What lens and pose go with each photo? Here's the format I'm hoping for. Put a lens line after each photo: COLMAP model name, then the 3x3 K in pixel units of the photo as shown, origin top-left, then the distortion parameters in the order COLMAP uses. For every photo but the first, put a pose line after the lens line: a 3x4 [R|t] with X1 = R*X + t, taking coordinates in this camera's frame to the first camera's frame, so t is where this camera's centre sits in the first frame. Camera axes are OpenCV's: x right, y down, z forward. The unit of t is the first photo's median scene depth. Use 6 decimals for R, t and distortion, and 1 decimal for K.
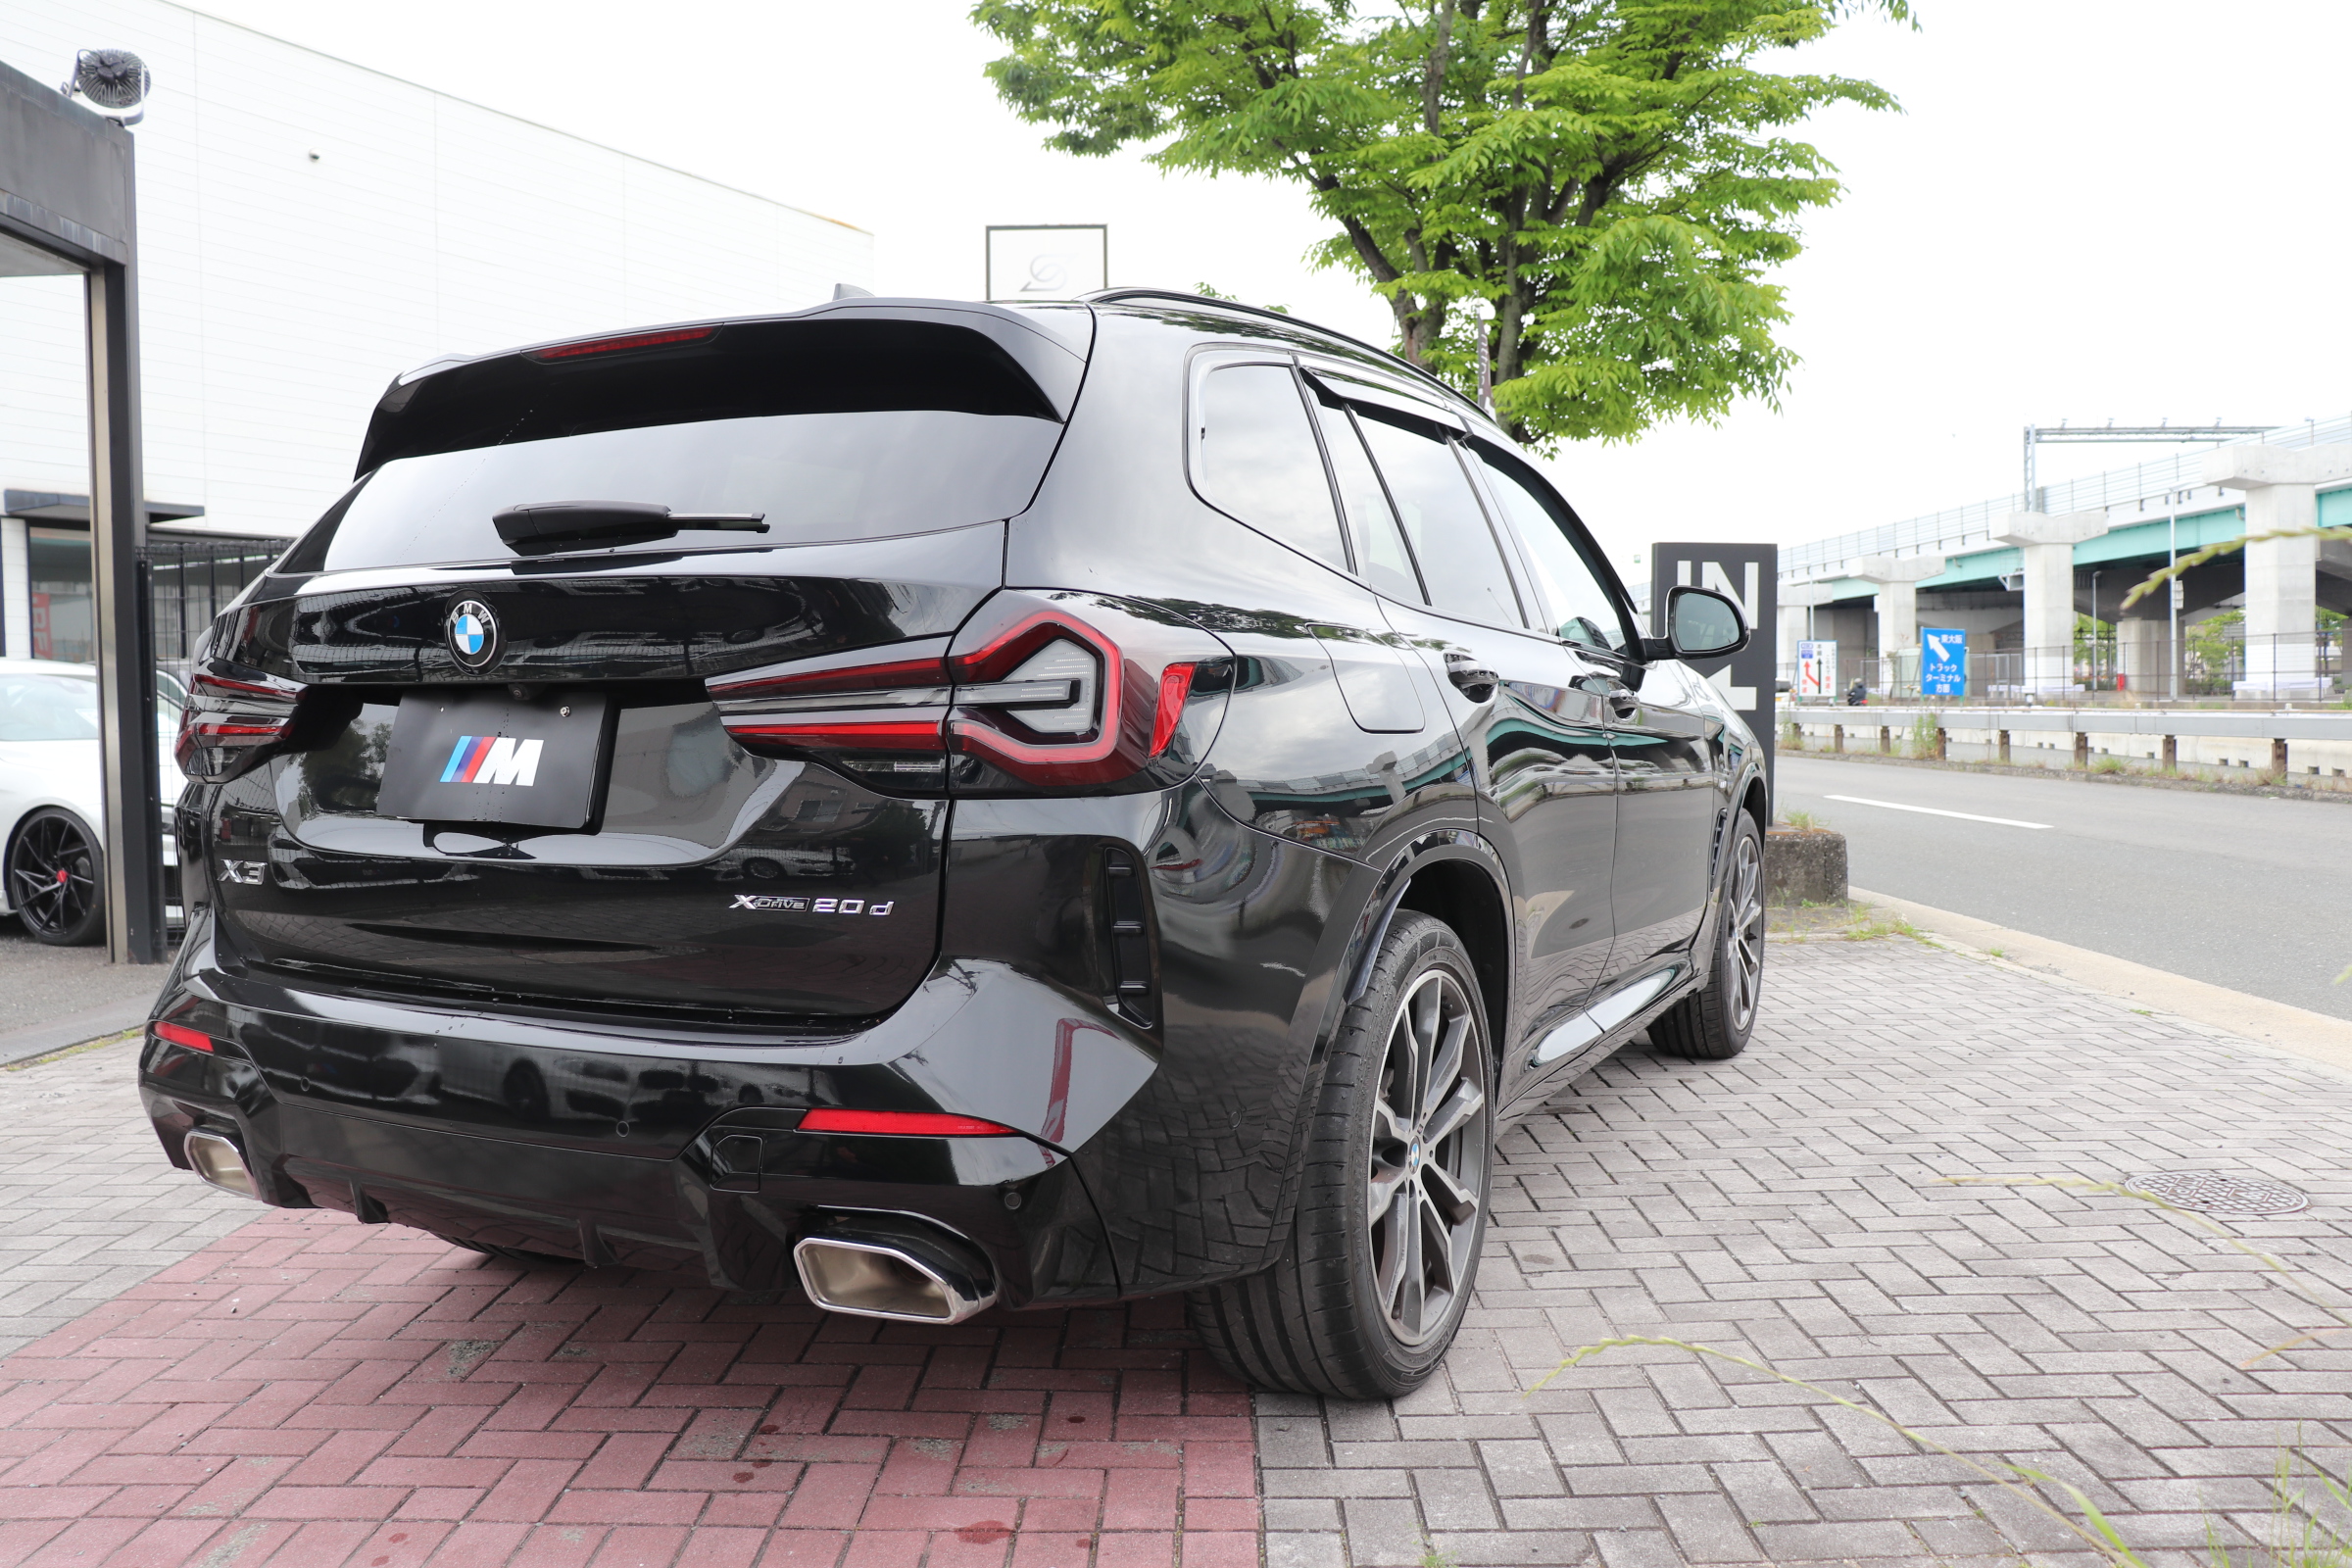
lens RADIAL K [[1909.4, 0, 1190.4], [0, 1909.4, 789.2], [0, 0, 1]] dist [-0.131834, 0.076112]
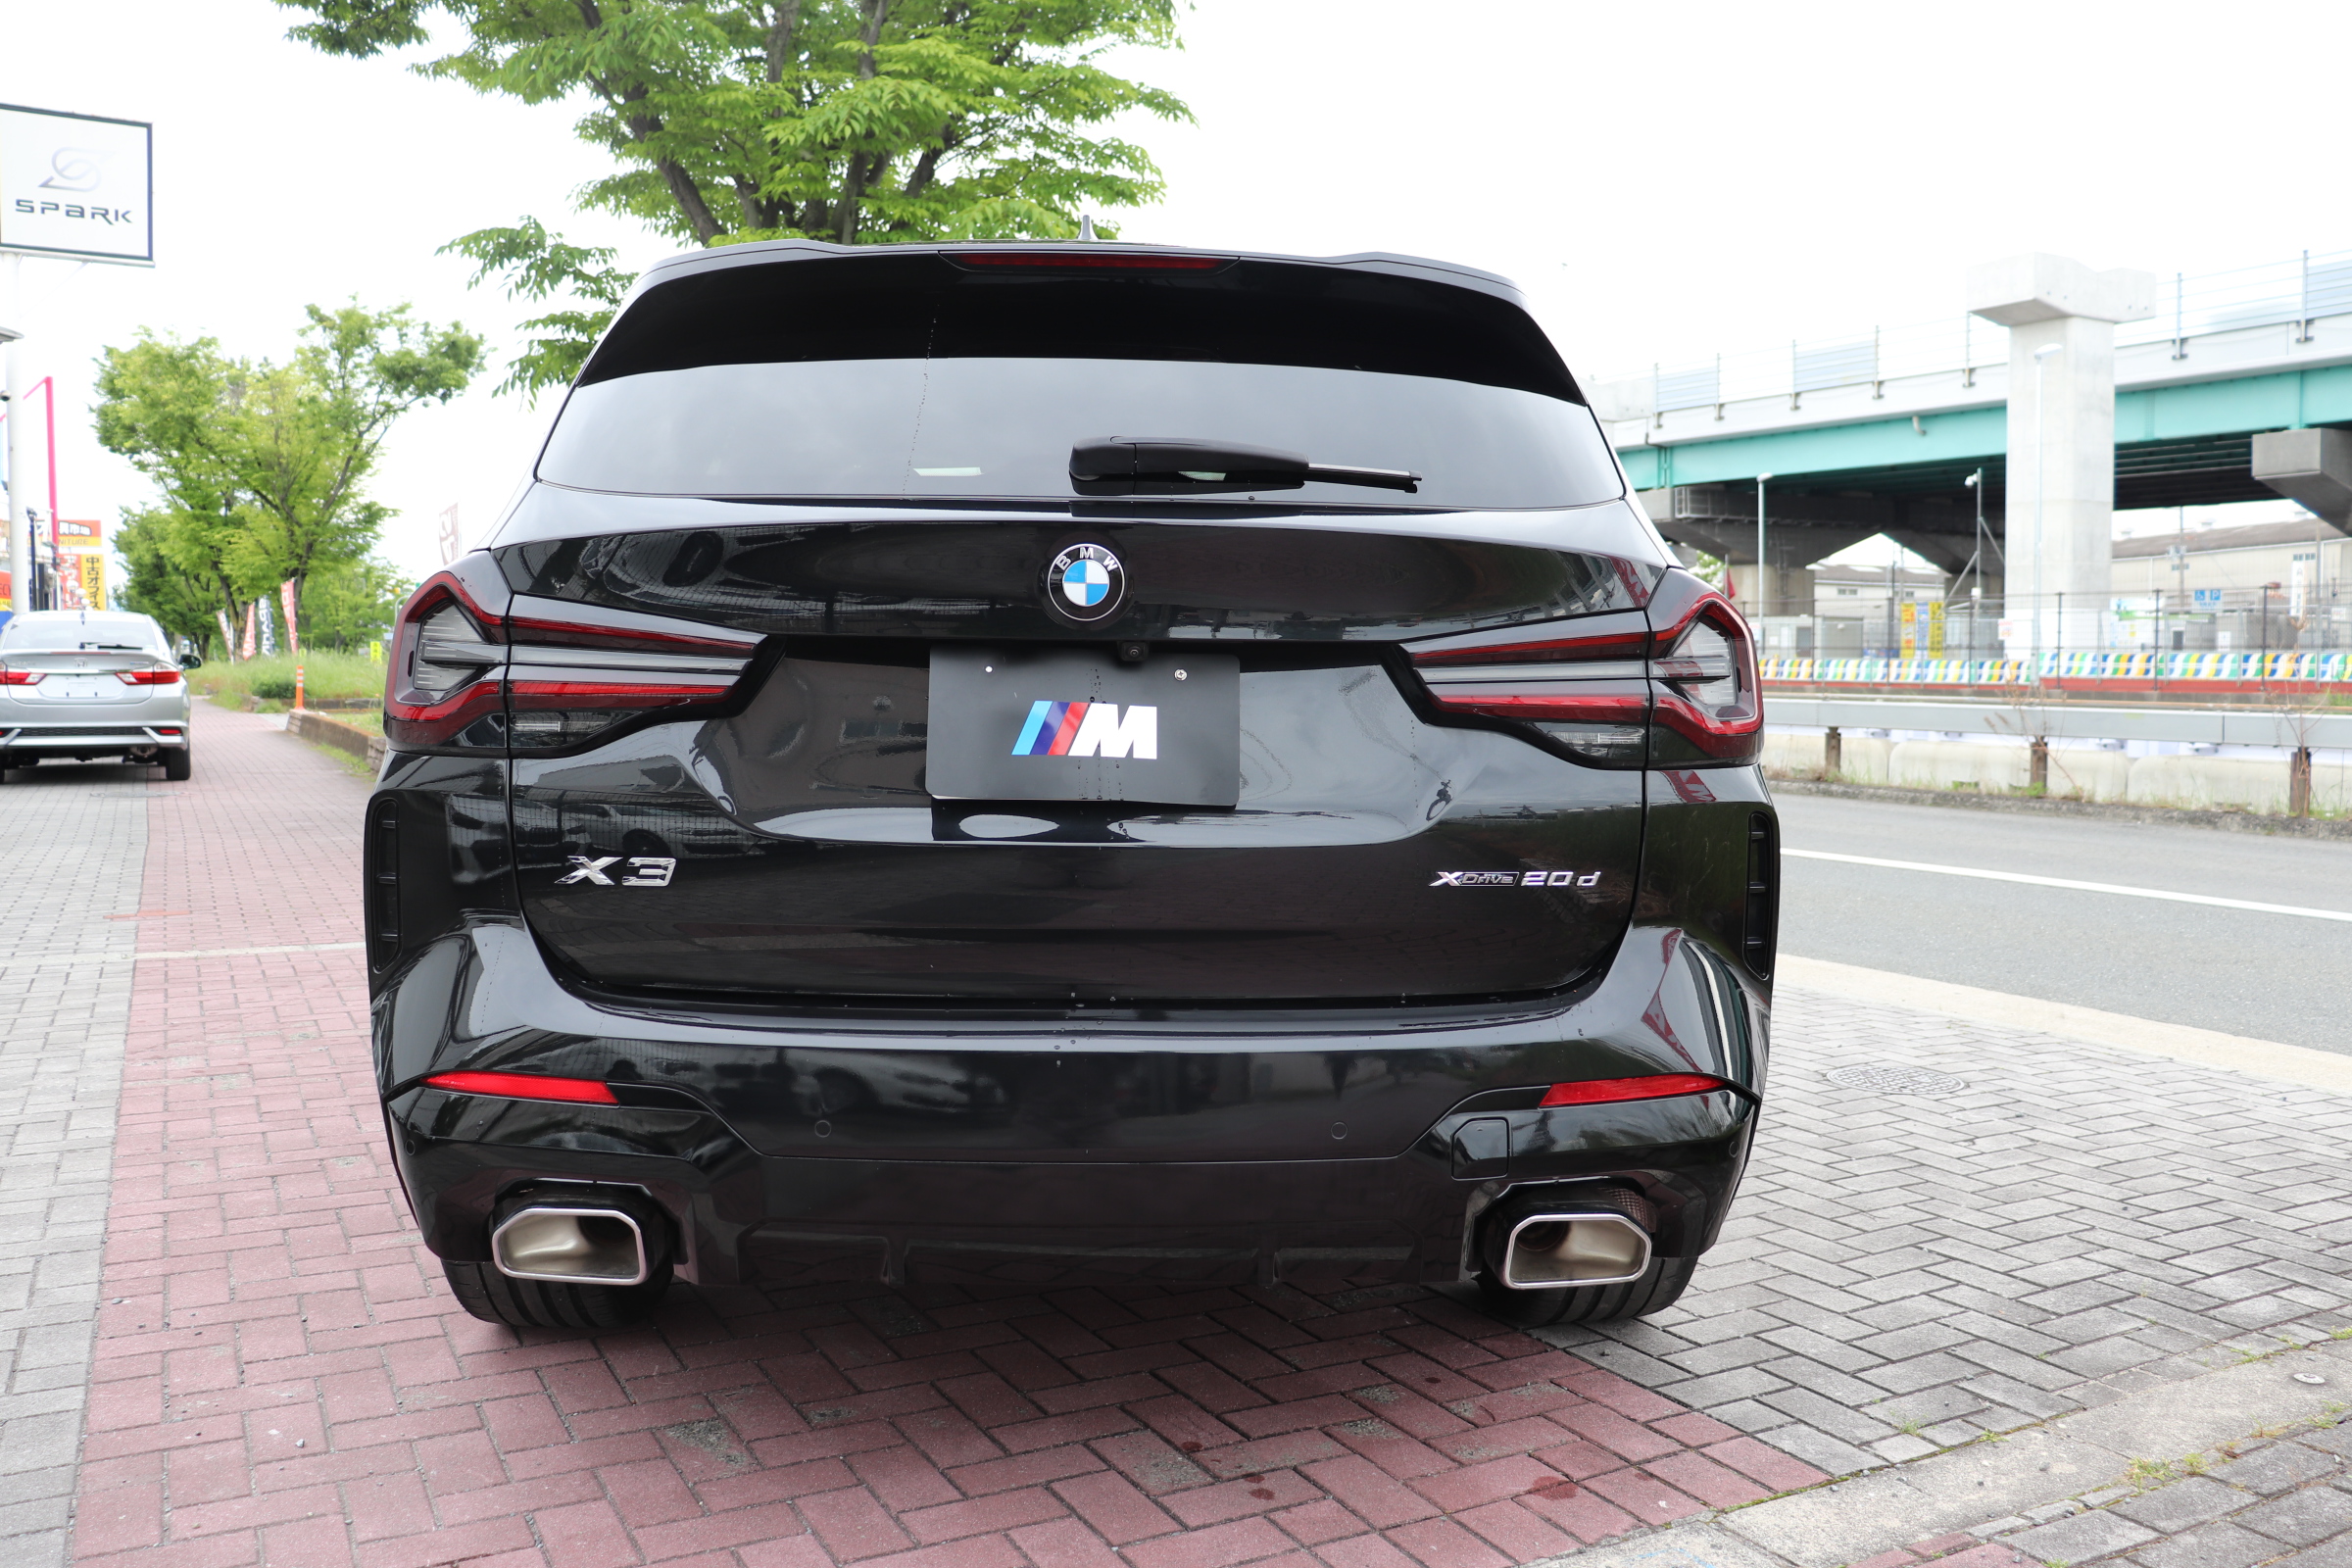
lens RADIAL K [[1909.4, 0, 1180.5], [0, 1909.4, 786.4], [0, 0, 1]] dist [-0.131834, 0.076112]
pose [[0.875492, -0.012001, 0.483083, -0.700691], [0.004434, 0.999849, 0.016804, -0.003396], [-0.483212, -0.012570, 0.875413, 0.190204]]
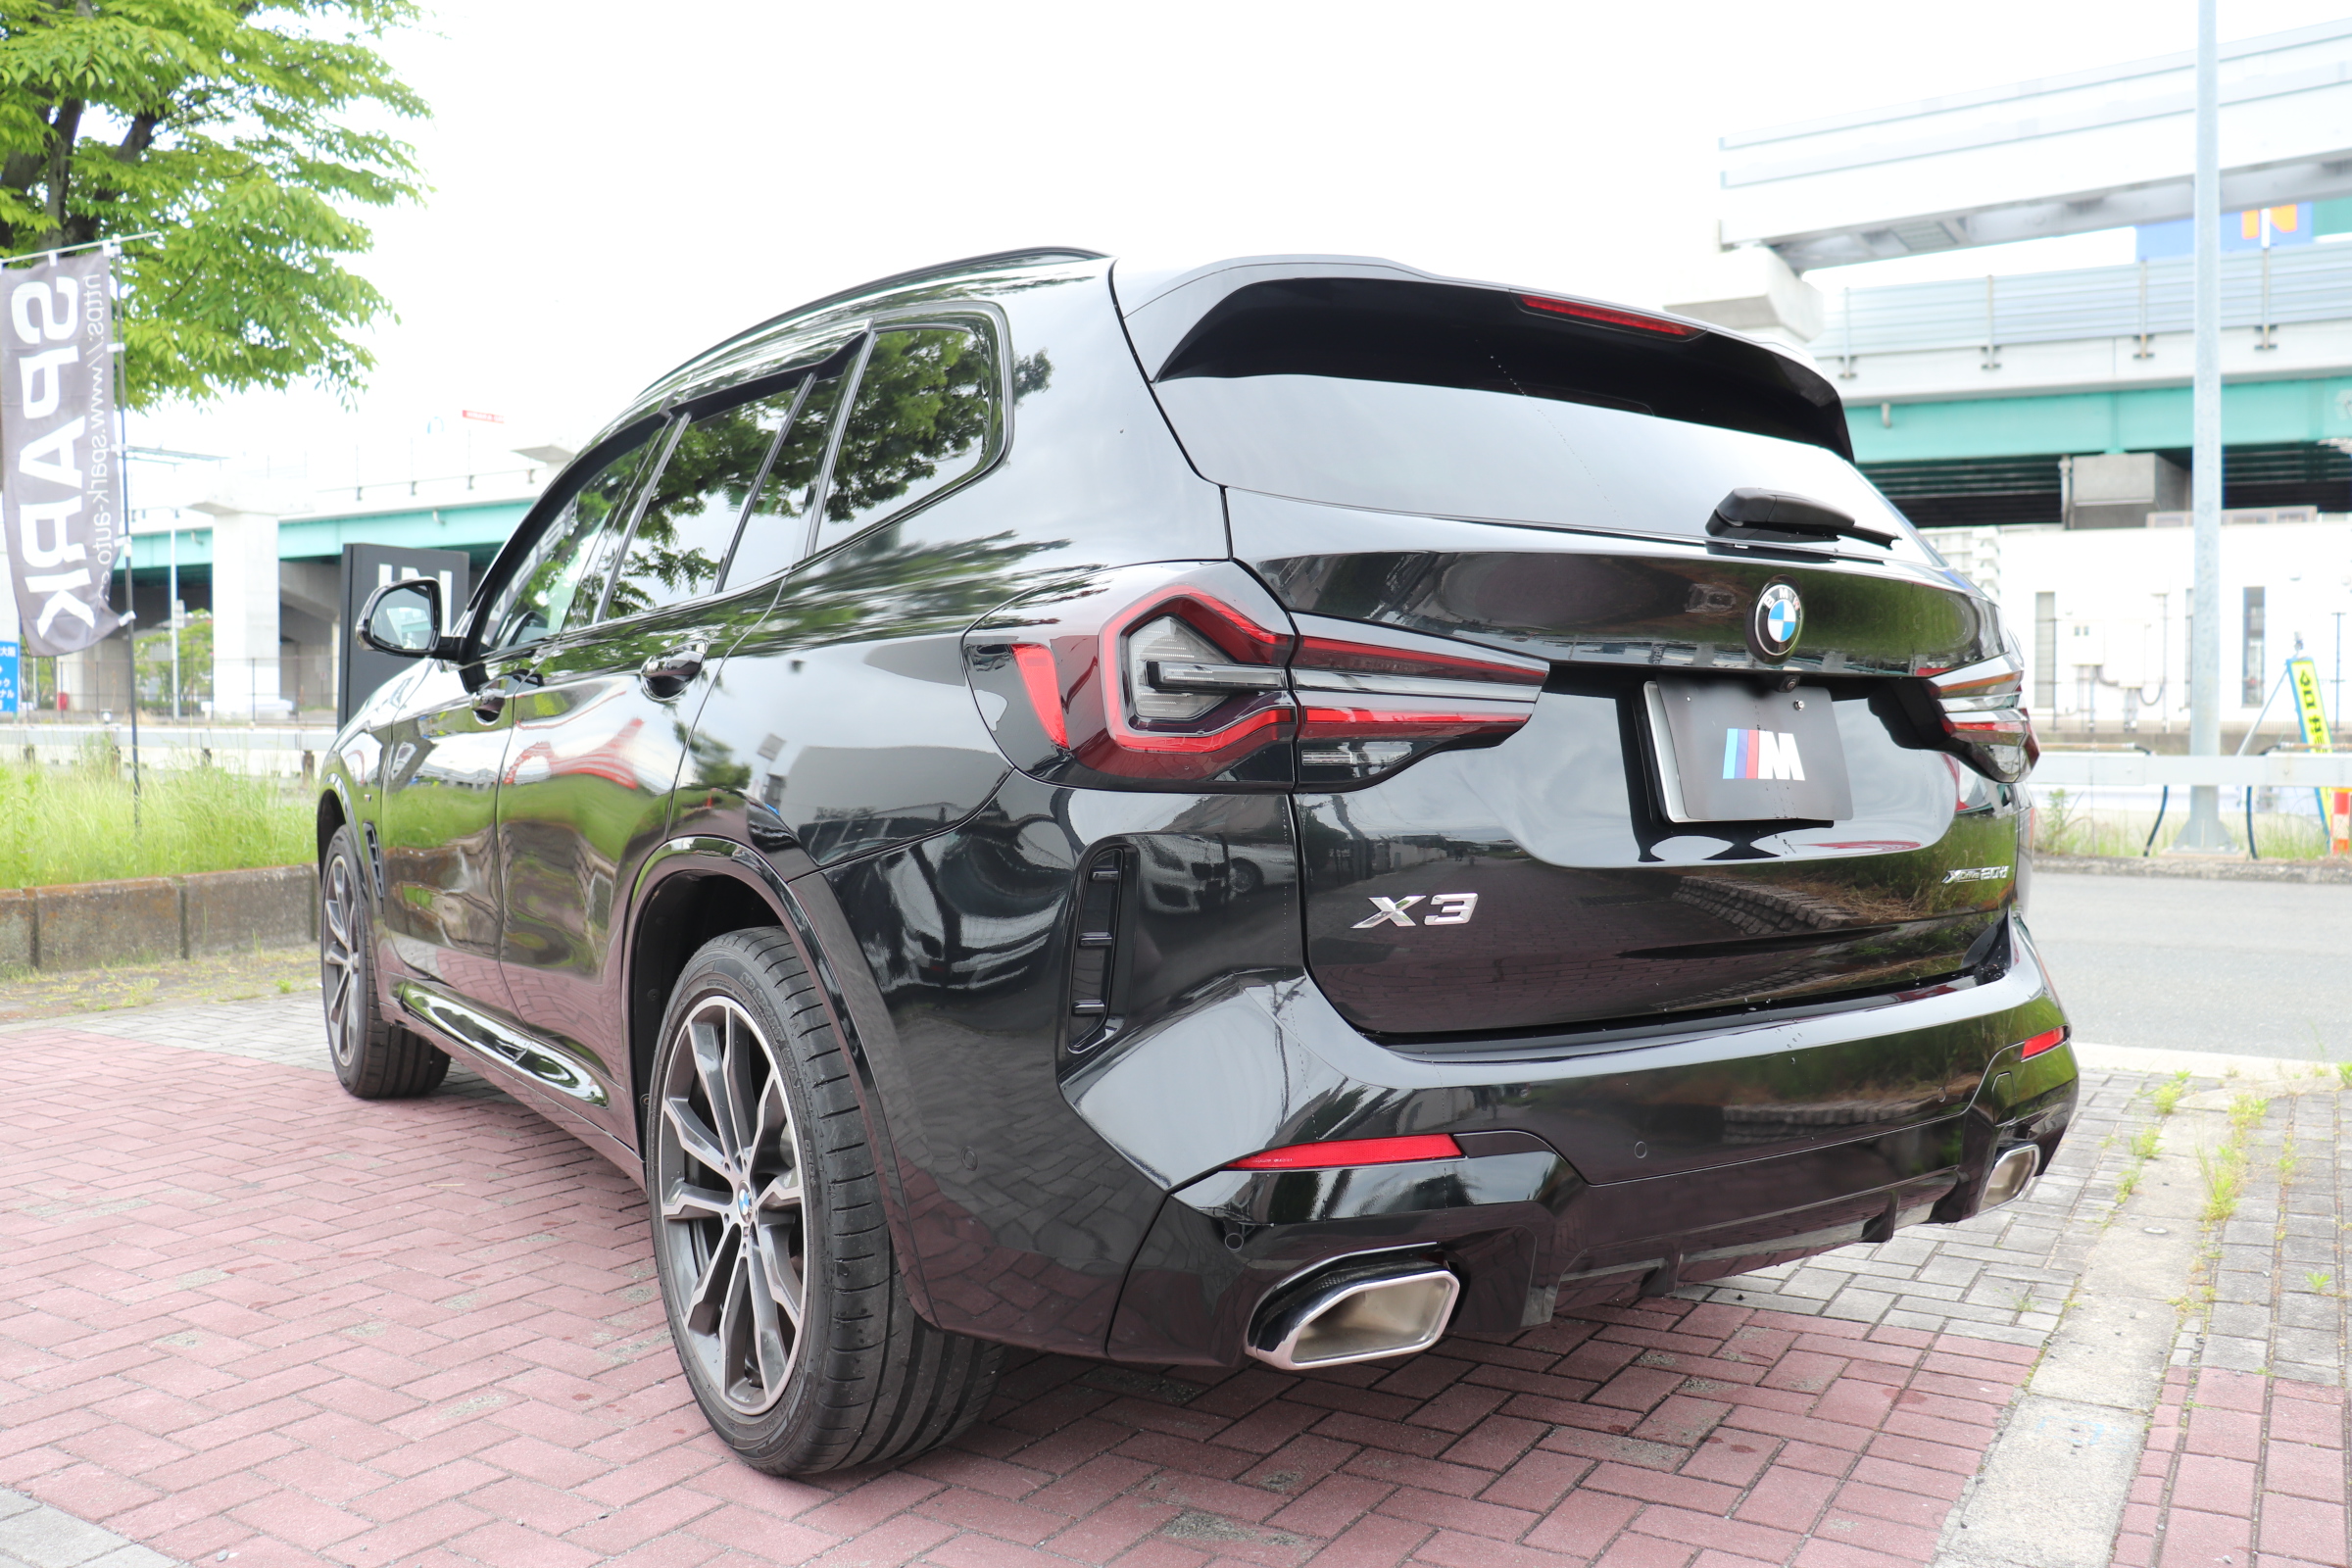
lens RADIAL K [[1909.4, 0, 1168.7], [0, 1909.4, 778.3], [0, 0, 1]] dist [-0.131834, 0.076112]
pose [[0.513519, -0.012090, 0.857993, -1.233061], [0.026760, 0.999640, -0.001931, -0.008795], [-0.857661, 0.023951, 0.513658, 0.707525]]
